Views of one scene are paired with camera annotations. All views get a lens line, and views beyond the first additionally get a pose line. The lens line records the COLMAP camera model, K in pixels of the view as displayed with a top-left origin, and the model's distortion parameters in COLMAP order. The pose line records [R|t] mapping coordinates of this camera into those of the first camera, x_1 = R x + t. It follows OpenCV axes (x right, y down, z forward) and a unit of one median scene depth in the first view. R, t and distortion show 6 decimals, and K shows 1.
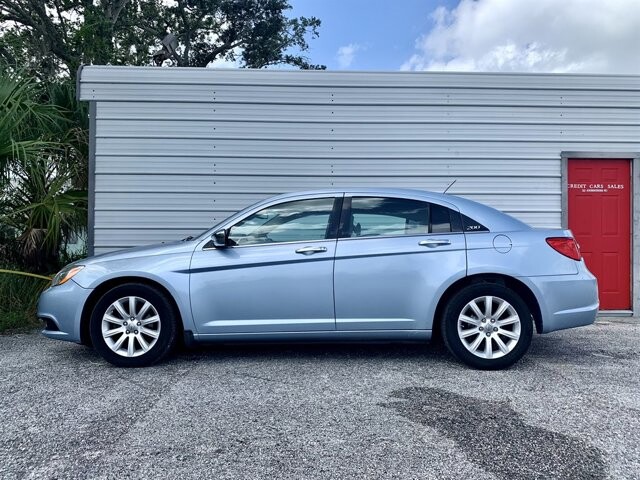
lens RADIAL K [[461.9, 0, 316.5], [0, 461.9, 241.0], [0, 0, 1]] dist [0.005247, -0.001154]
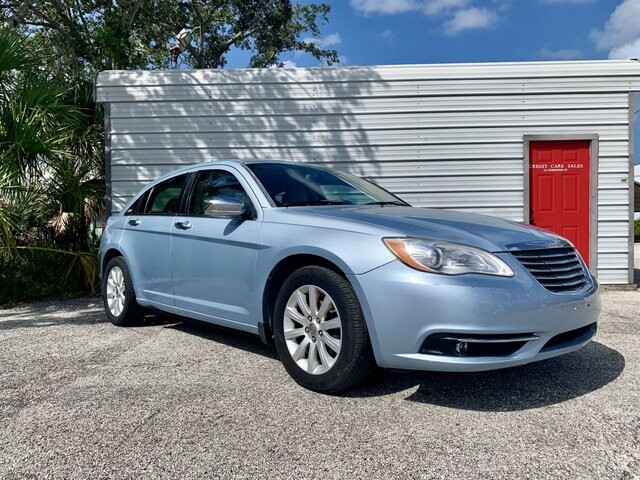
lens RADIAL K [[464.8, 0, 320.0], [0, 464.8, 240.0], [0, 0, 1]] dist [0.002742, 0.003493]
pose [[0.997991, -0.013101, -0.061986, 0.111984], [0.015453, 0.999173, 0.037616, 0.006050], [0.061442, -0.038499, 0.997368, -0.137641]]
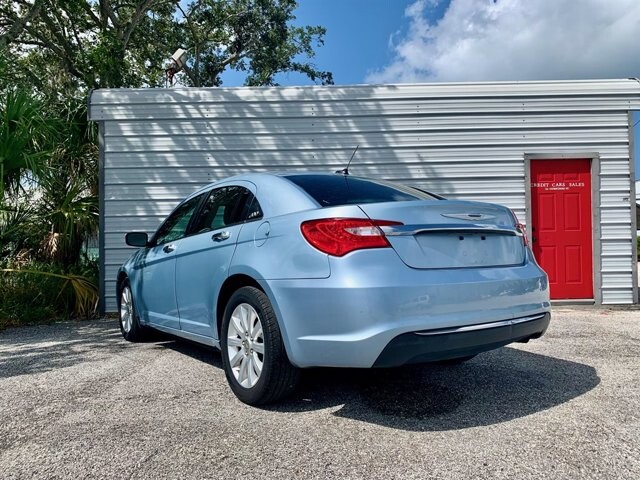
lens RADIAL K [[464.4, 0, 321.4], [0, 464.4, 242.4], [0, 0, 1]] dist [0.004180, 0.000581]
pose [[0.998852, -0.018856, -0.044030, 0.095956], [0.018947, 0.999819, 0.001641, 0.004029], [0.043991, -0.002474, 0.999029, -0.111952]]
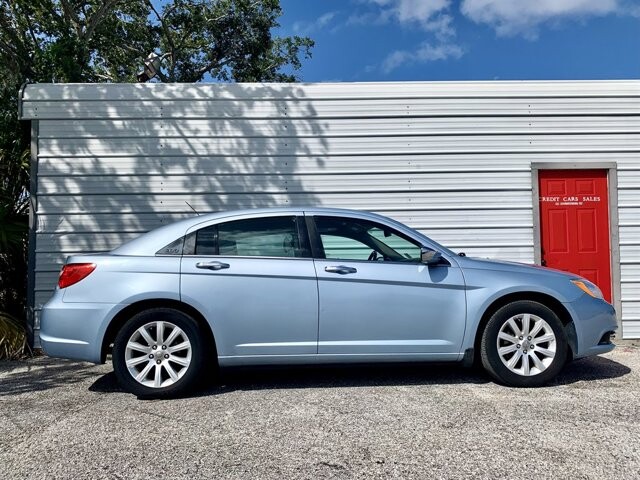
lens RADIAL K [[473.8, 0, 324.1], [0, 473.8, 242.0], [0, 0, 1]] dist [0.003571, 0.001019]
pose [[0.999675, -0.015103, -0.020537, 0.126087], [0.014211, 0.998977, -0.042938, 0.002352], [0.021165, 0.042632, 0.998867, 0.037523]]
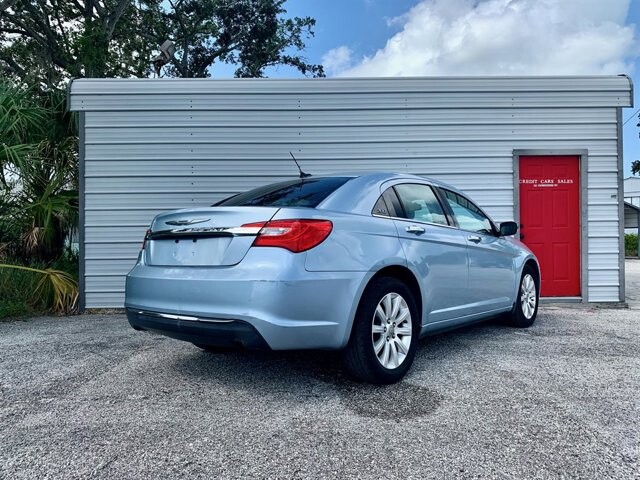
lens RADIAL K [[464.4, 0, 321.4], [0, 464.4, 242.4], [0, 0, 1]] dist [0.004180, 0.000581]
pose [[0.999560, -0.012004, -0.027140, 0.109735], [0.012302, 0.999866, 0.010841, 0.005114], [0.027006, -0.011170, 0.999573, -0.093378]]
